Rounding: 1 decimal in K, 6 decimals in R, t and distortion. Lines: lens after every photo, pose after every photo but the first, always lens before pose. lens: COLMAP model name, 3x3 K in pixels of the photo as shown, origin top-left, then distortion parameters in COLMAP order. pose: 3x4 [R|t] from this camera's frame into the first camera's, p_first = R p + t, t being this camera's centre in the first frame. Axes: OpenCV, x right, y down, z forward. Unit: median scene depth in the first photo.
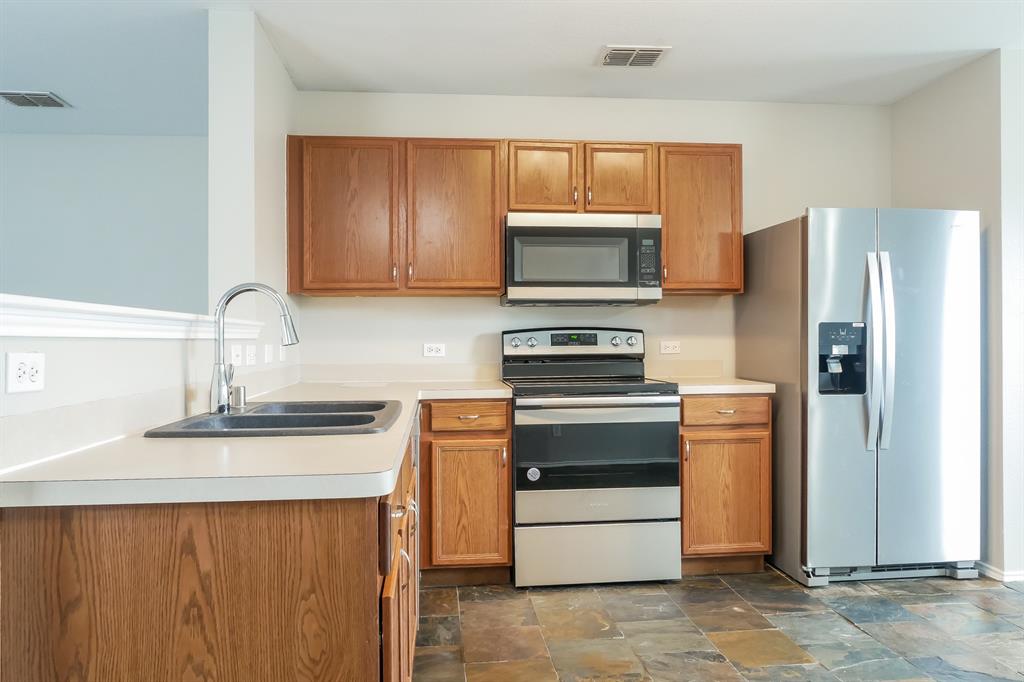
lens RADIAL K [[745.9, 0, 512.0], [0, 745.9, 341.0], [0, 0, 1]] dist [-0.018728, -0.001160]
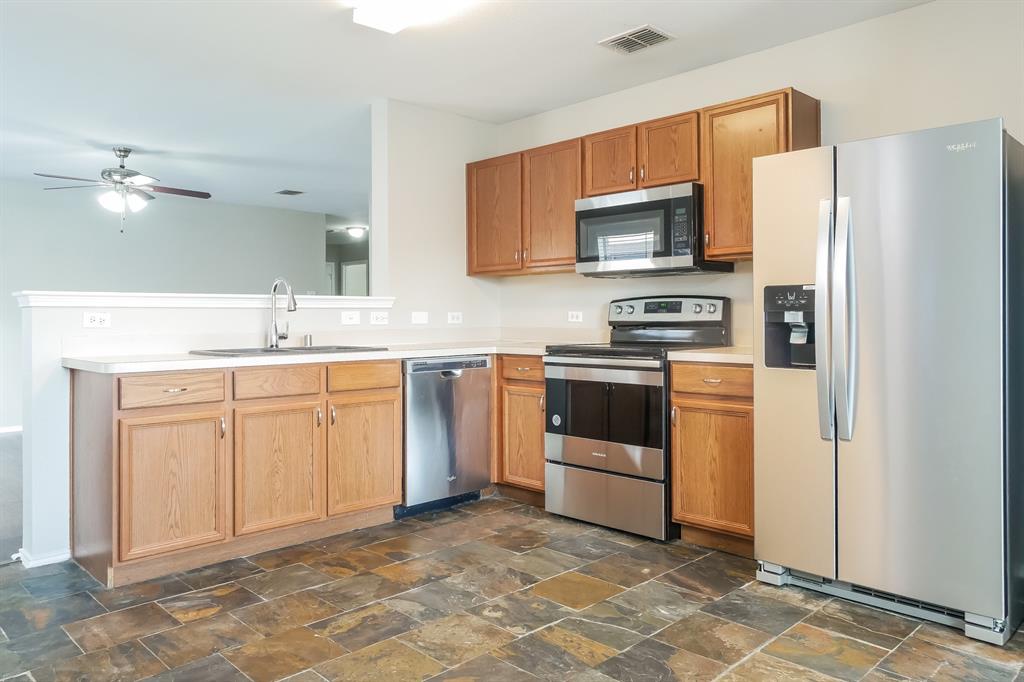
lens RADIAL K [[742.4, 0, 511.3], [0, 742.4, 318.3], [0, 0, 1]] dist [0.008348, 0.000277]
pose [[0.616351, 0.005001, -0.787456, 0.898362], [0.001216, 0.999973, 0.007302, 0.006666], [0.787471, -0.005458, 0.616328, 0.205831]]
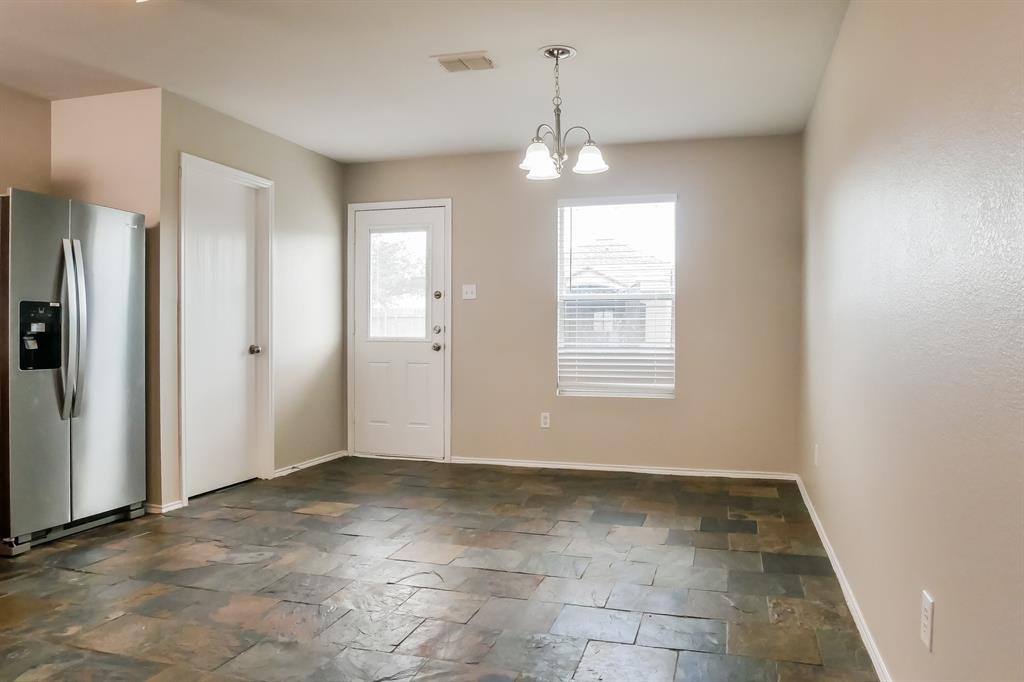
lens RADIAL K [[745.9, 0, 512.0], [0, 745.9, 341.0], [0, 0, 1]] dist [-0.018728, -0.001160]
pose [[0.389775, -0.008281, 0.920873, -0.264997], [-0.001502, 0.999953, 0.009627, 0.019815], [-0.920909, -0.005136, 0.389744, -0.038943]]
